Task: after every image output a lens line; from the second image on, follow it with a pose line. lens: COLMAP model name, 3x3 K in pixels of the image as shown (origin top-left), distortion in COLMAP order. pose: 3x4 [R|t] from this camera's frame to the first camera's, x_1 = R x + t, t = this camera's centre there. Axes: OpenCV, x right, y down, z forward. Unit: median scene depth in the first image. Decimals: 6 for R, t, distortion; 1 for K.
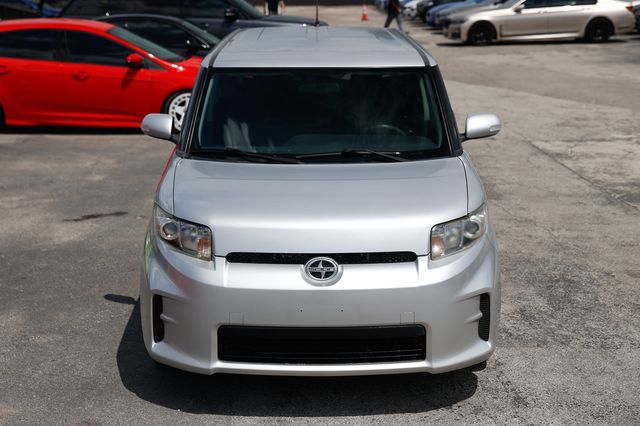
lens RADIAL K [[1044.3, 0, 320.0], [0, 1044.3, 213.0], [0, 0, 1]] dist [0.157988, 0.009398]
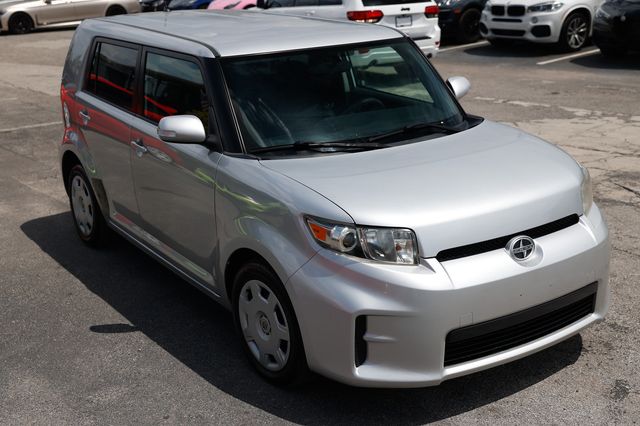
lens RADIAL K [[824.4, 0, 320.0], [0, 824.4, 213.0], [0, 0, 1]] dist [0.026720, 0.049534]
pose [[0.843032, -0.184574, 0.505203, -0.519690], [0.153077, 0.982768, 0.103612, -0.084090], [-0.515621, -0.010013, 0.856758, 0.421170]]
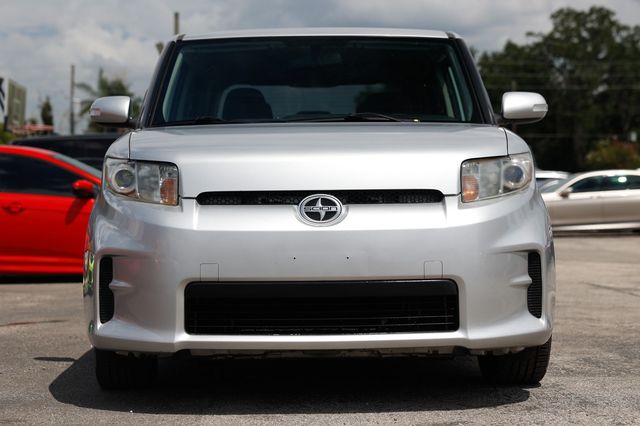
lens RADIAL K [[1337.1, 0, 320.0], [0, 1337.1, 213.0], [0, 0, 1]] dist [0.237418, 0.044399]
pose [[0.999970, -0.007439, 0.002185, -0.000962], [0.007730, 0.978155, -0.207733, 0.251755], [-0.000592, 0.207743, 0.978183, 0.033852]]
